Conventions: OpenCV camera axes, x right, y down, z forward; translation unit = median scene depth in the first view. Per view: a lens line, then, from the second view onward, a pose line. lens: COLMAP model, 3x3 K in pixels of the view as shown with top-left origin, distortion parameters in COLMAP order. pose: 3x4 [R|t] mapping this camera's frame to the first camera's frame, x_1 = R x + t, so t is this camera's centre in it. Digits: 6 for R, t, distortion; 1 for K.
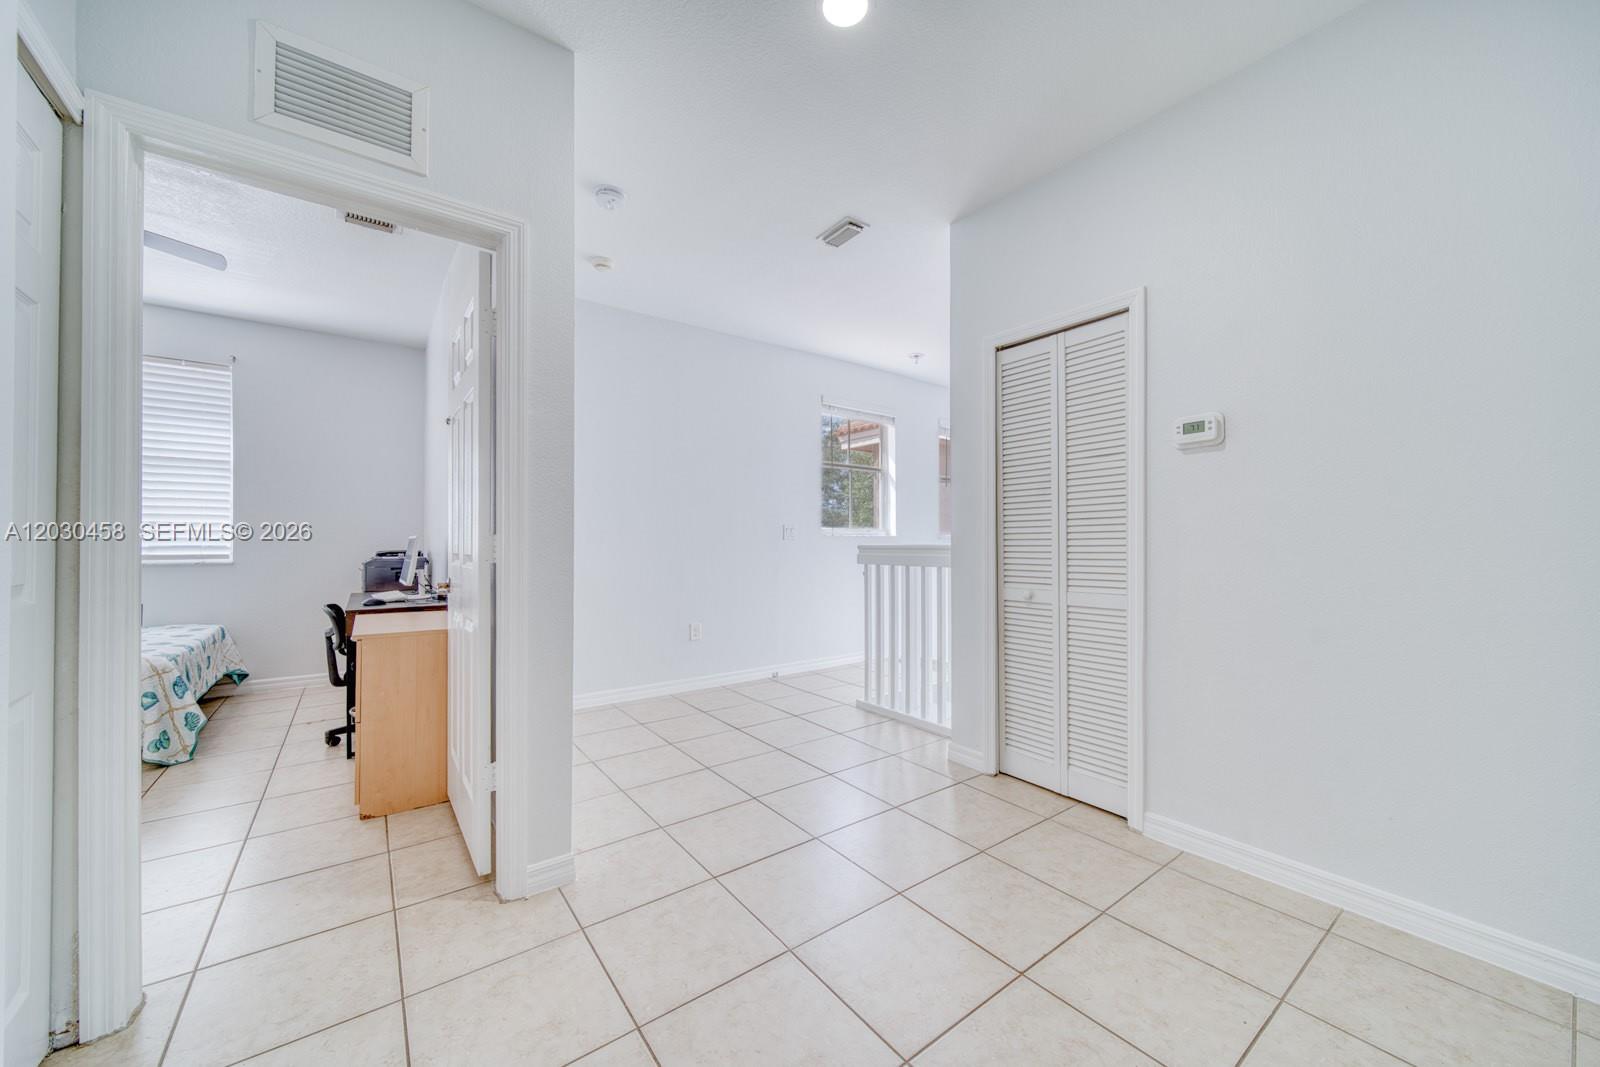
lens RADIAL K [[575.3, 0, 801.2], [0, 575.3, 532.8], [0, 0, 1]] dist [0.000620, 0.000011]
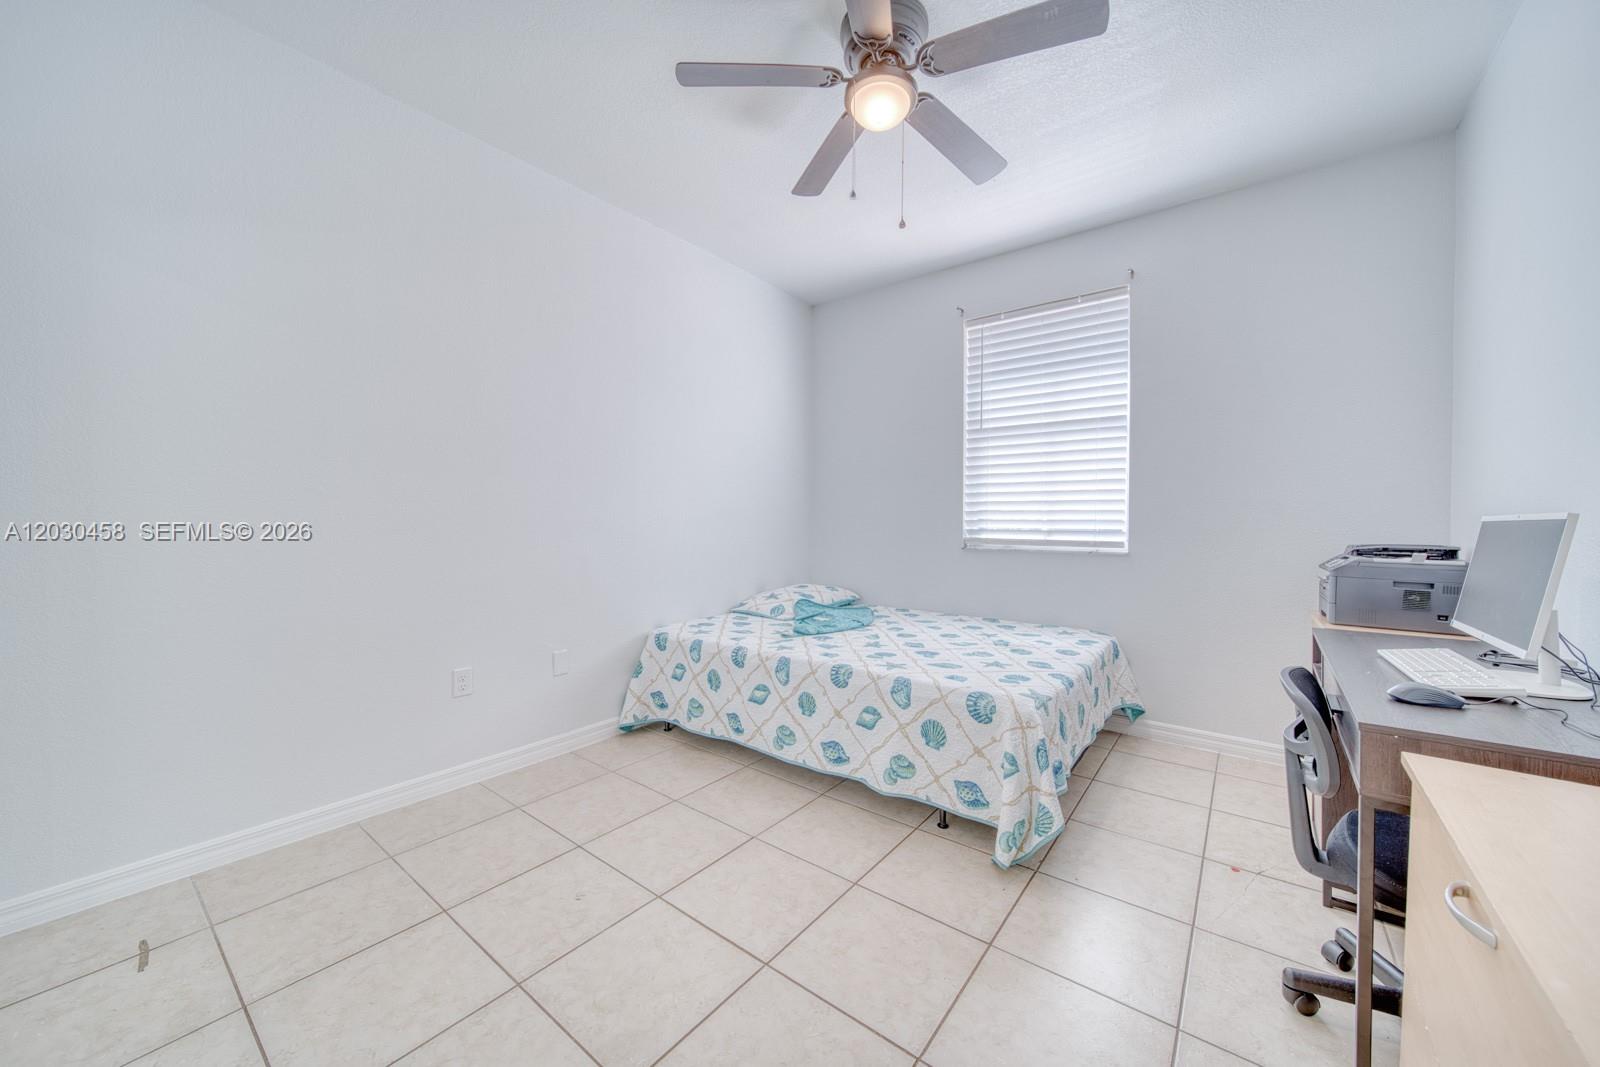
lens RADIAL K [[575.3, 0, 805.9], [0, 575.3, 526.6], [0, 0, 1]] dist [0.000620, 0.000011]
pose [[0.258287, 0.009388, -0.966022, -0.409630], [-0.003117, 0.999956, 0.008885, 0.012941], [0.966063, 0.000716, 0.258305, 0.439478]]
